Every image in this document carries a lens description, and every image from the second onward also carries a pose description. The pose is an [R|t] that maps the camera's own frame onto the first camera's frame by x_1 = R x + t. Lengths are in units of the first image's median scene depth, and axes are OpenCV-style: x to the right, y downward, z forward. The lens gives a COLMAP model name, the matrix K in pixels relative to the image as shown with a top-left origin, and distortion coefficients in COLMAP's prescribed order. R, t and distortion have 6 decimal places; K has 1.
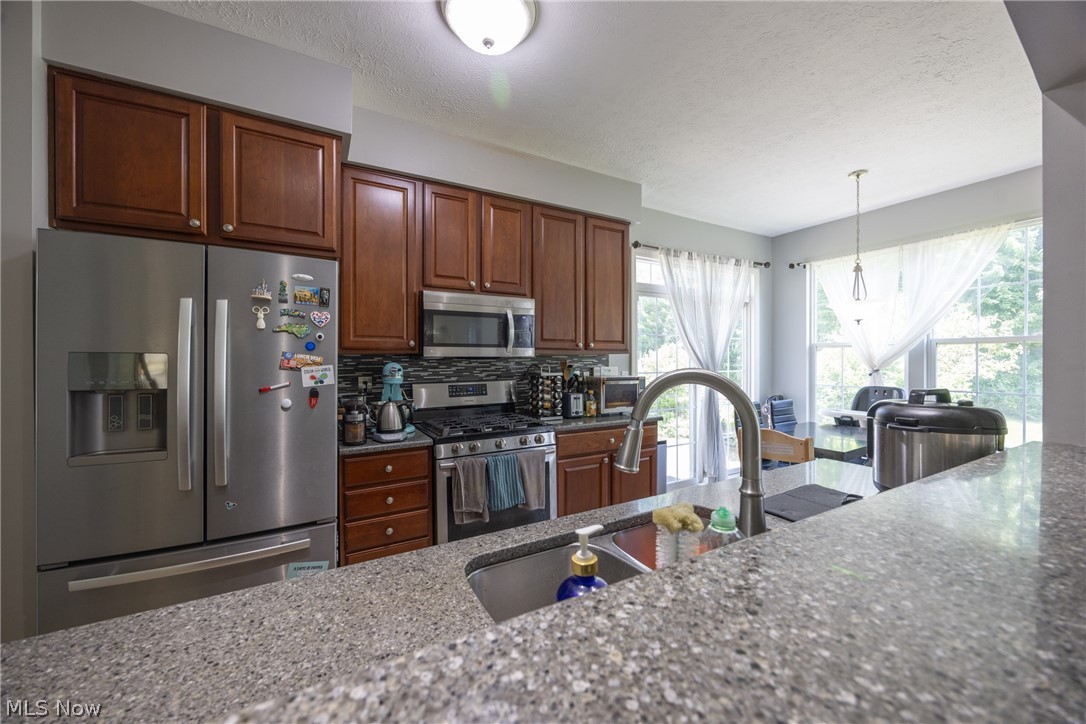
lens RADIAL K [[402.9, 0, 522.5], [0, 402.9, 359.3], [0, 0, 1]] dist [-0.000625, -0.000060]
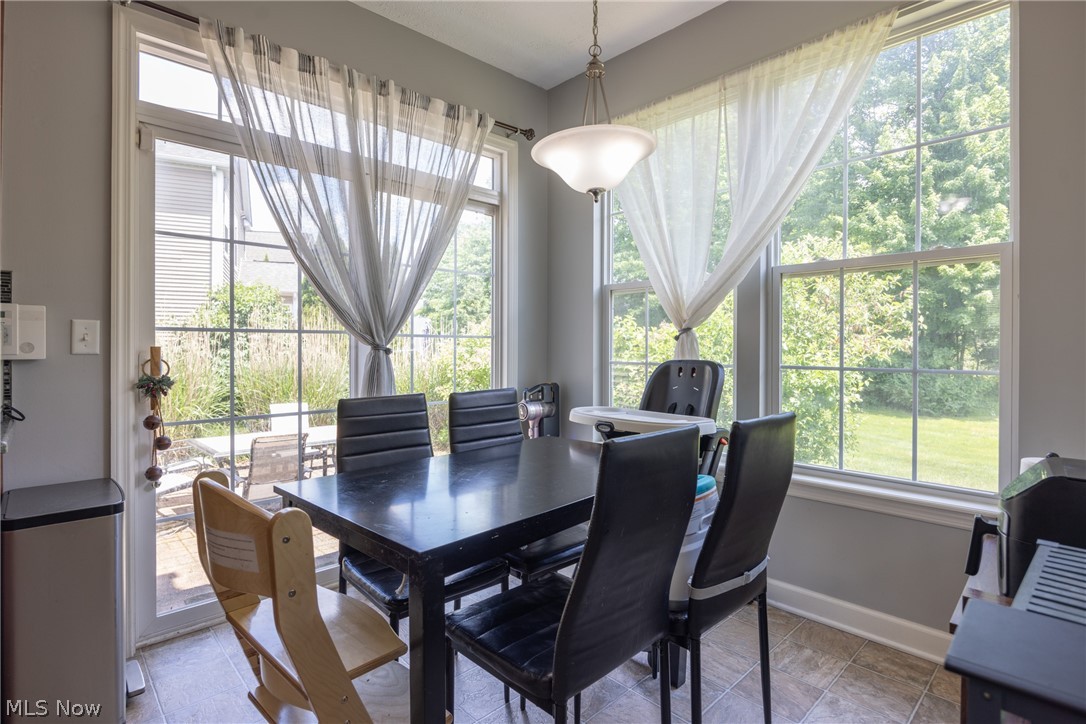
lens RADIAL K [[526.0, 0, 514.4], [0, 526.0, 349.4], [0, 0, 1]] dist [-0.002173, -0.000390]
pose [[0.974037, 0.003746, 0.226357, 0.513483], [-0.004250, 0.999989, 0.001739, 0.052728], [-0.226348, -0.002656, 0.974043, 0.397419]]
